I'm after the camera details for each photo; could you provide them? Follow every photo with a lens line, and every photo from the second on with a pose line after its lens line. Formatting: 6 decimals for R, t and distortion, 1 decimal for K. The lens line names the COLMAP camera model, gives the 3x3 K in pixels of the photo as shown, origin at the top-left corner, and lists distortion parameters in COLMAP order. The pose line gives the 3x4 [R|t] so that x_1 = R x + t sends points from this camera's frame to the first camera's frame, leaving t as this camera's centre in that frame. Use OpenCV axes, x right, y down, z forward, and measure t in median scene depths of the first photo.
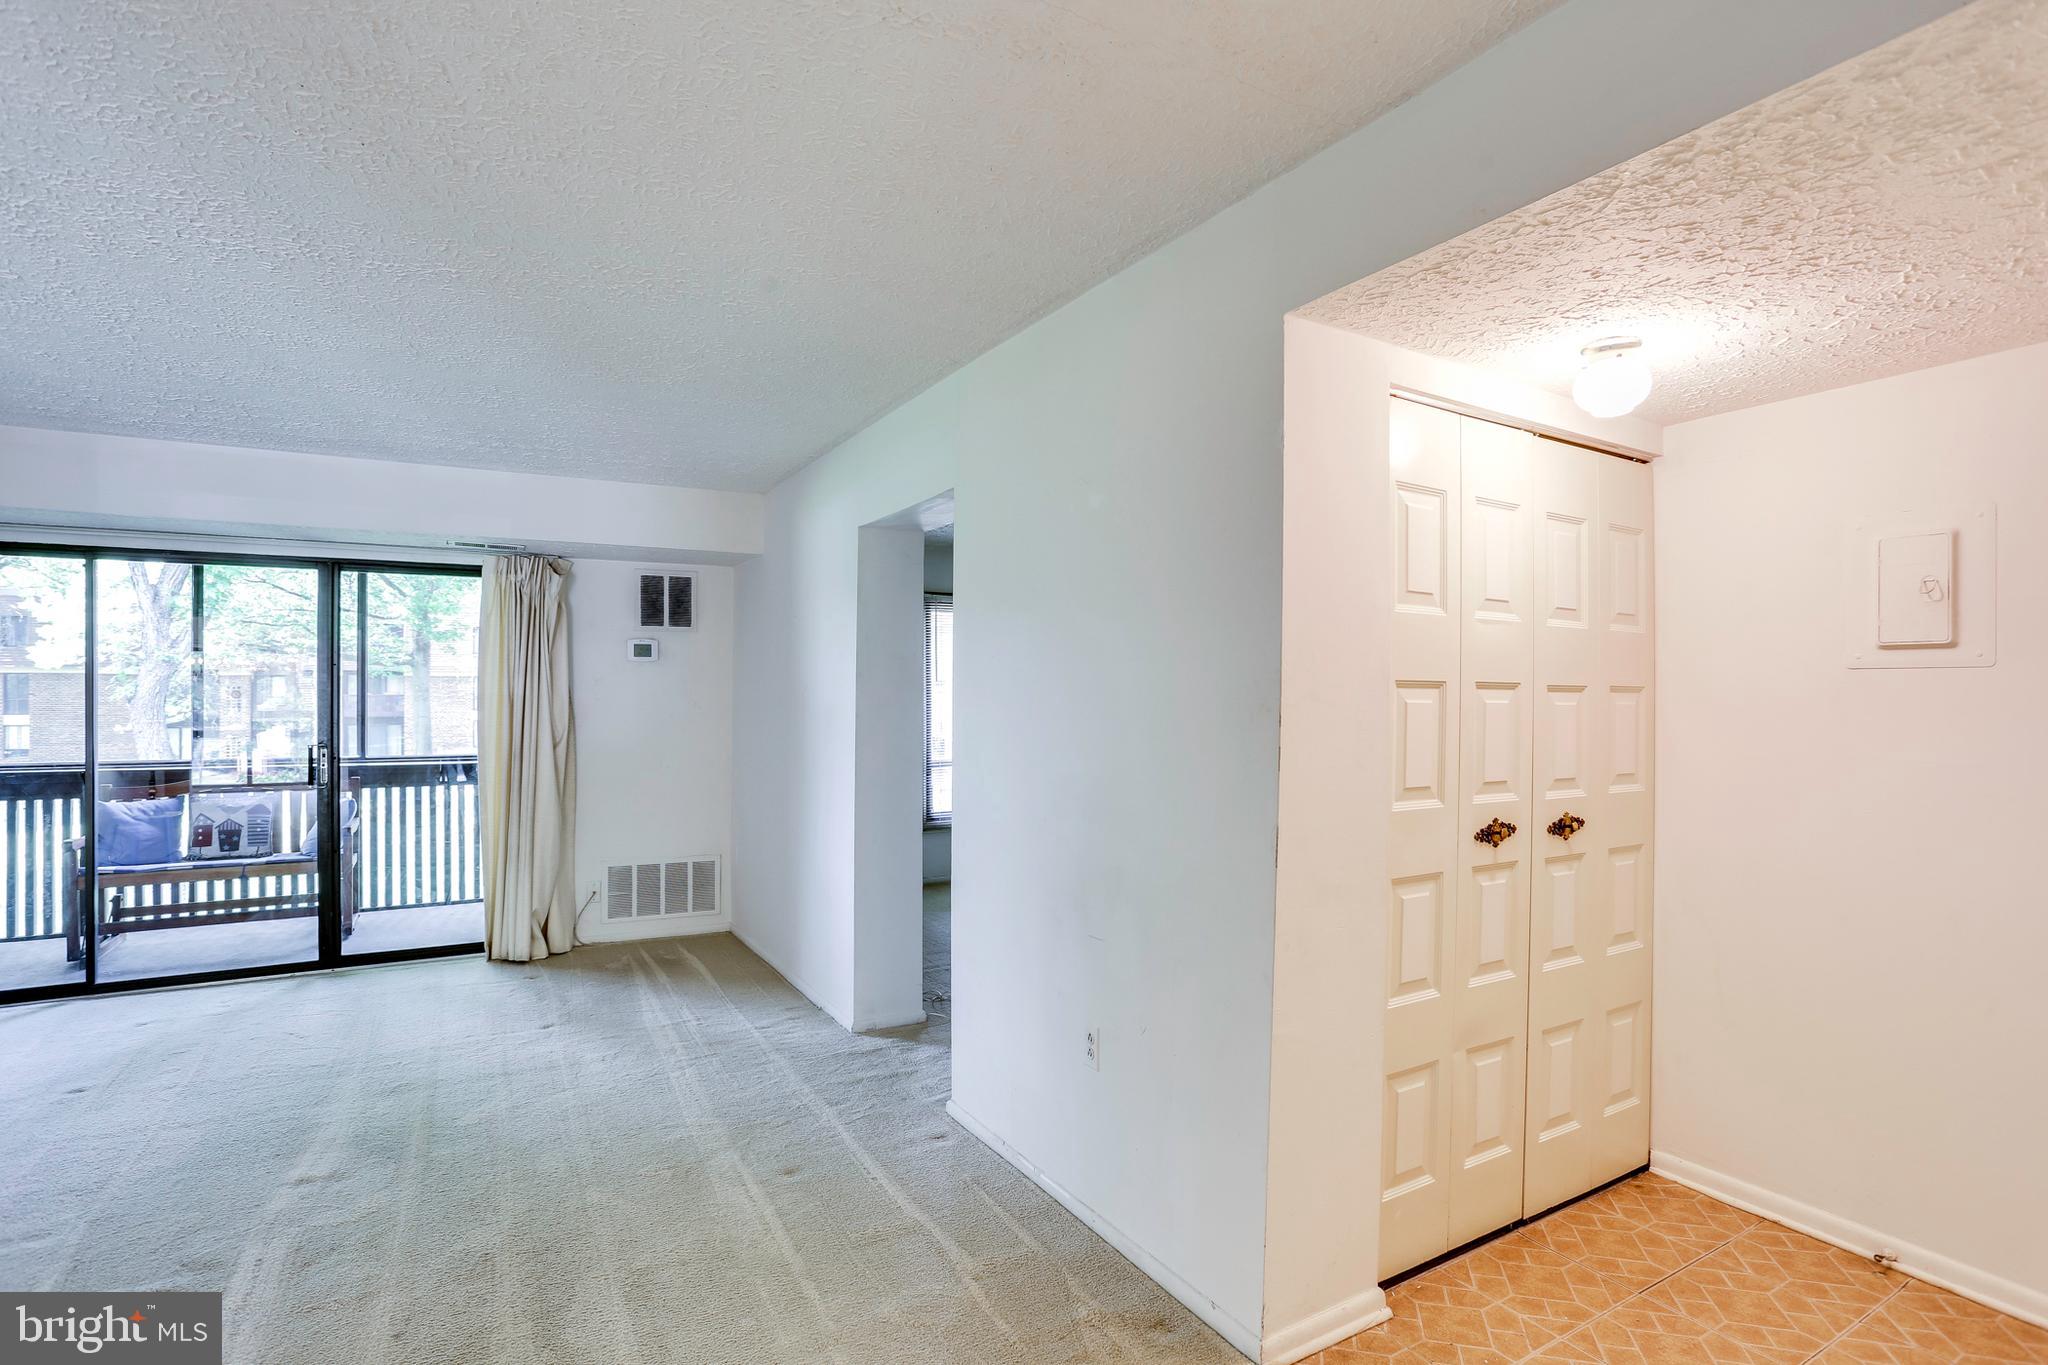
lens RADIAL K [[984.6, 0, 1024.0], [0, 984.6, 696.5], [0, 0, 1]] dist [-0.055446, 0.020834]
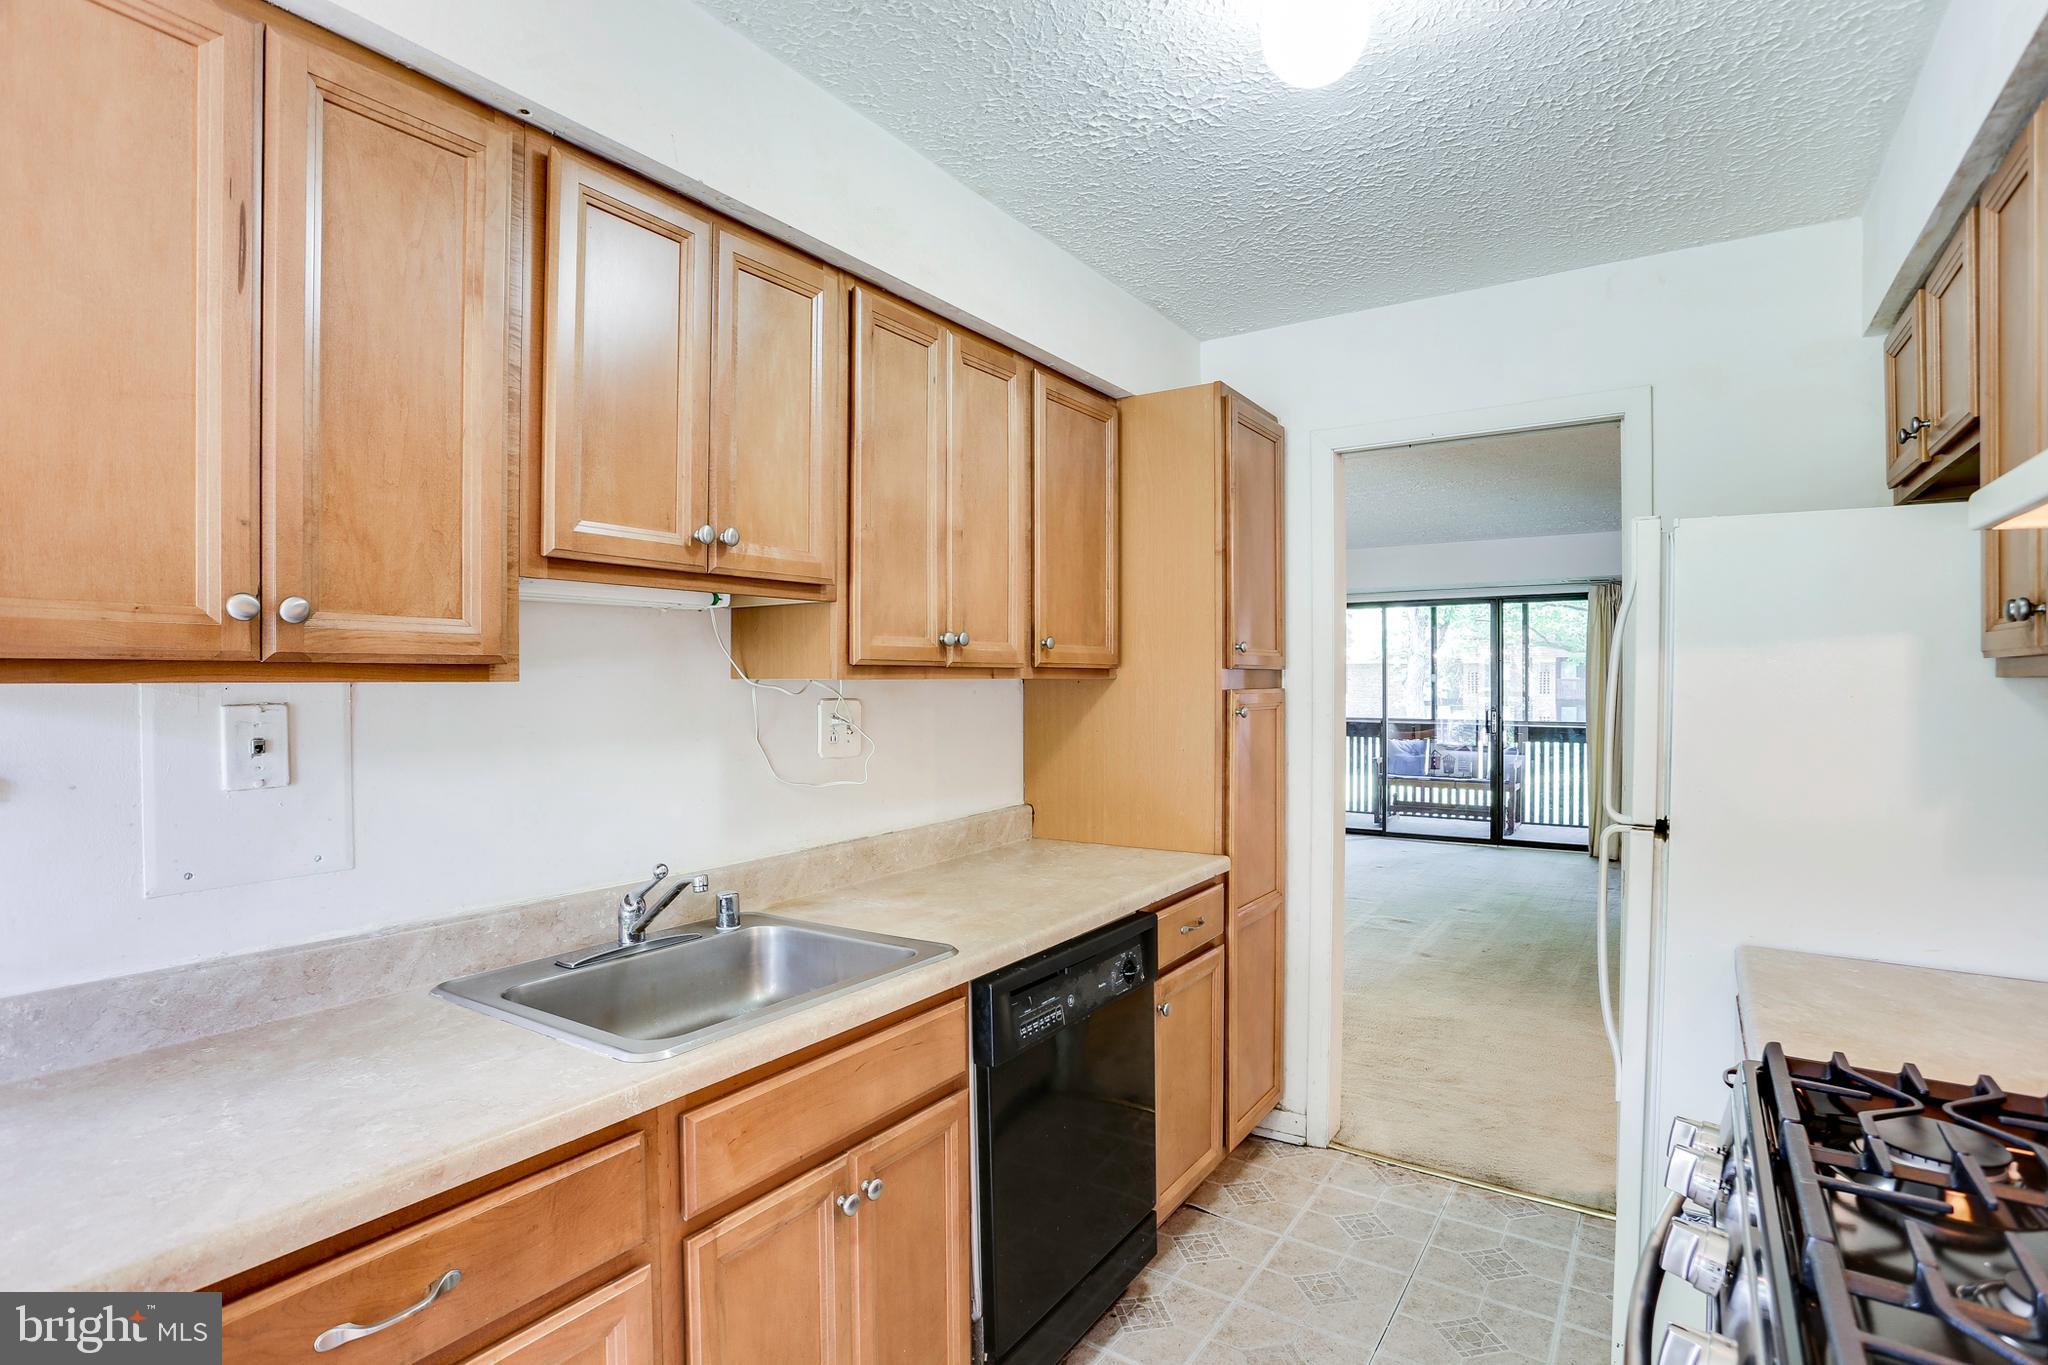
lens RADIAL K [[984.6, 0, 1036.1], [0, 984.6, 687.1], [0, 0, 1]] dist [-0.055446, 0.020834]
pose [[0.438864, 0.003711, -0.898546, 0.420819], [0.007934, 0.999936, 0.008004, -0.008502], [0.898519, -0.010642, 0.438806, -0.432955]]
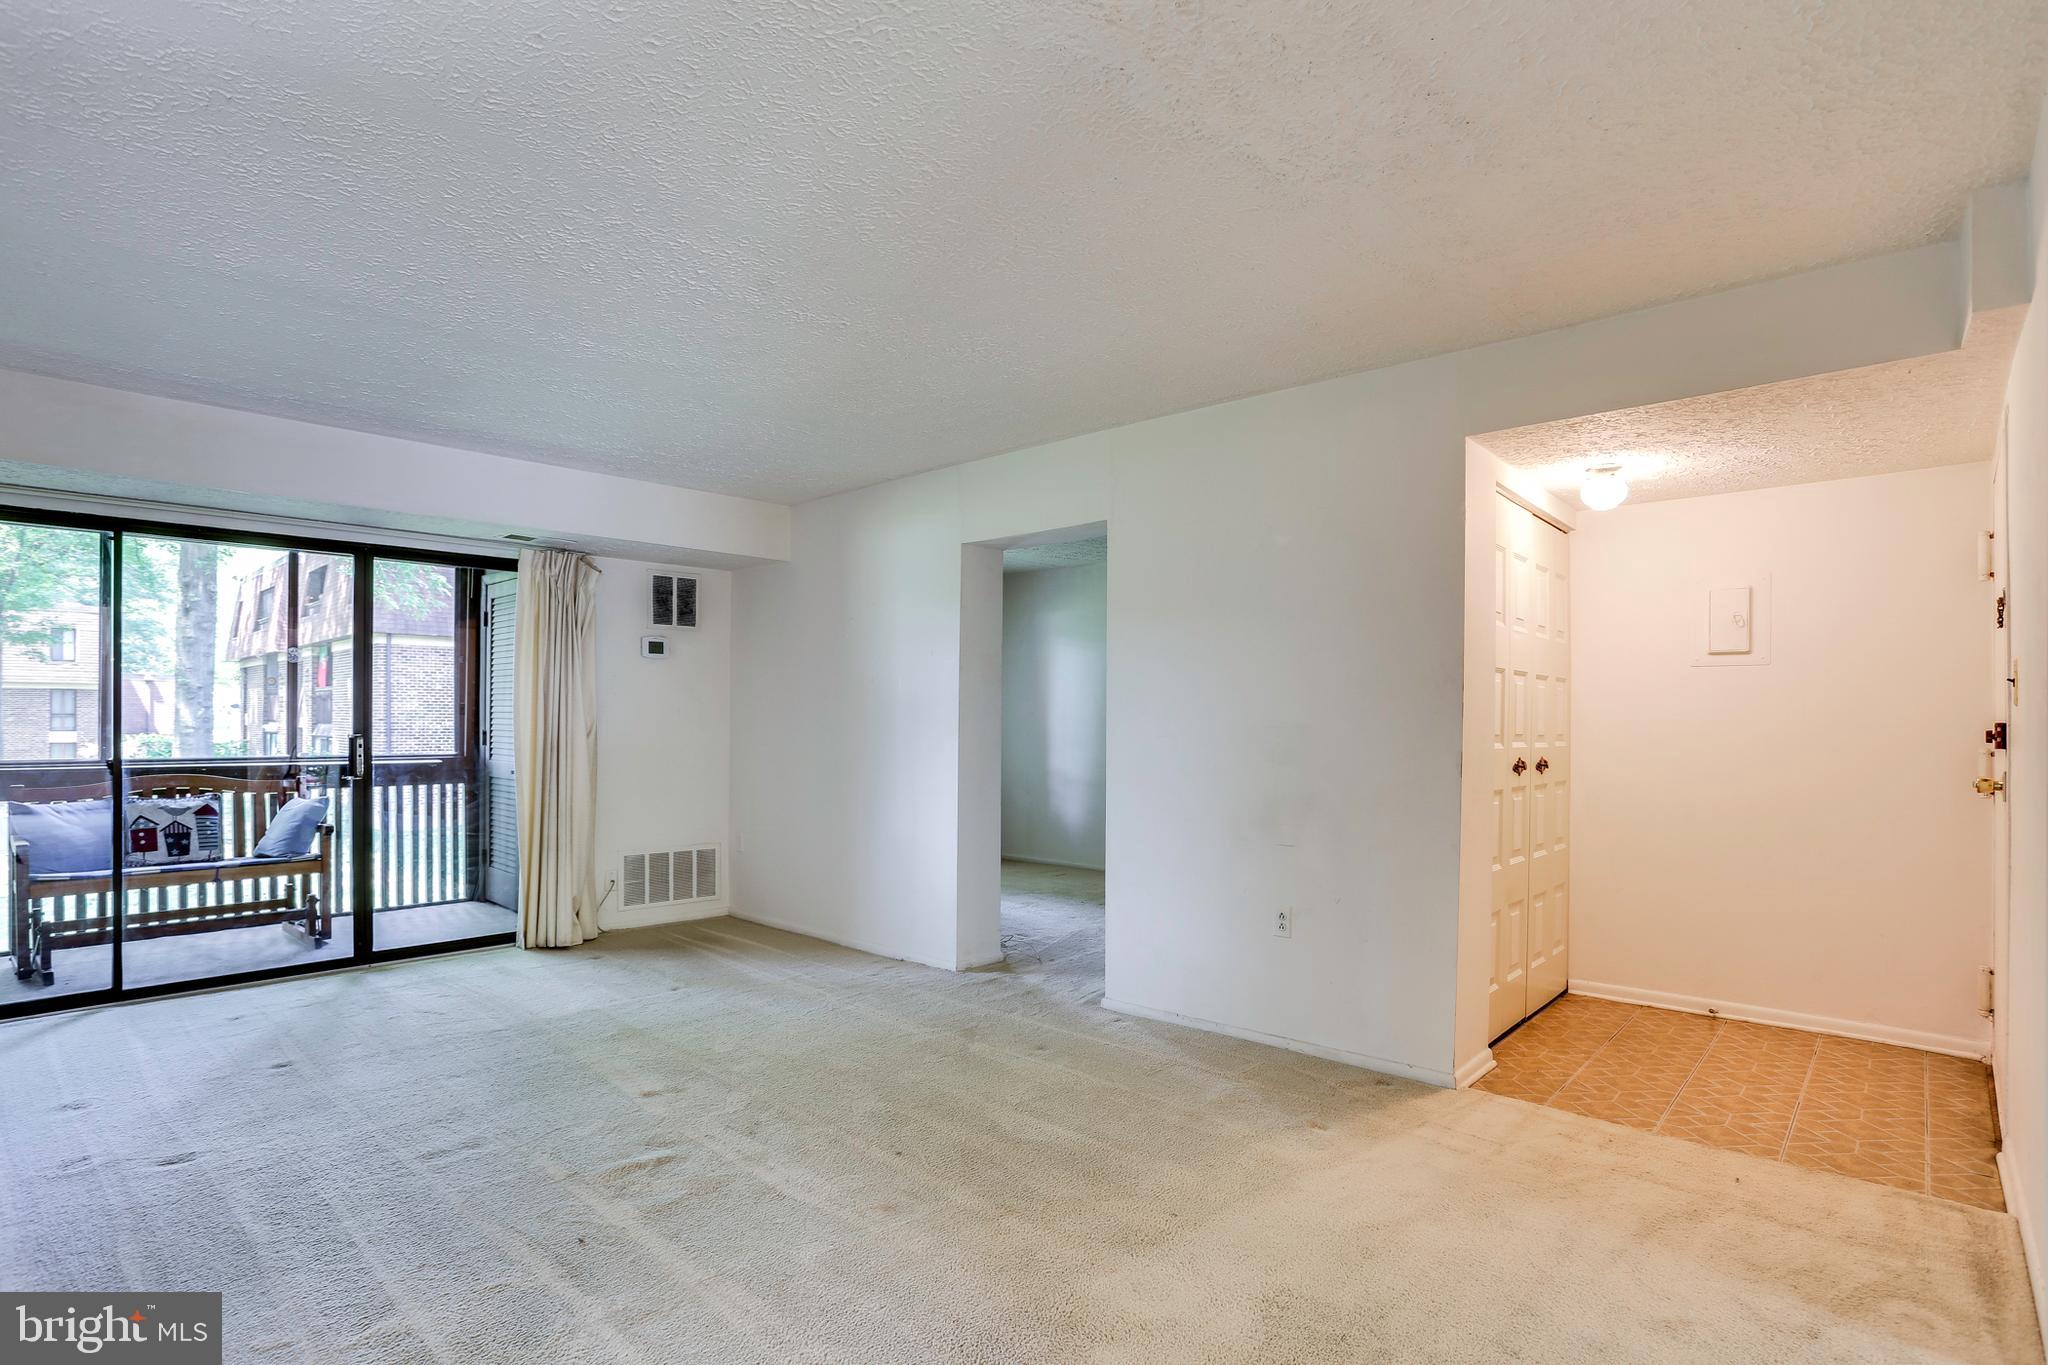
lens RADIAL K [[984.6, 0, 1039.4], [0, 984.6, 721.5], [0, 0, 1]] dist [-0.055446, 0.020834]
pose [[0.954562, 0.001508, 0.298009, -0.350692], [-0.002587, 0.999991, 0.003226, 0.030717], [-0.298001, -0.003850, 0.954558, -0.130853]]
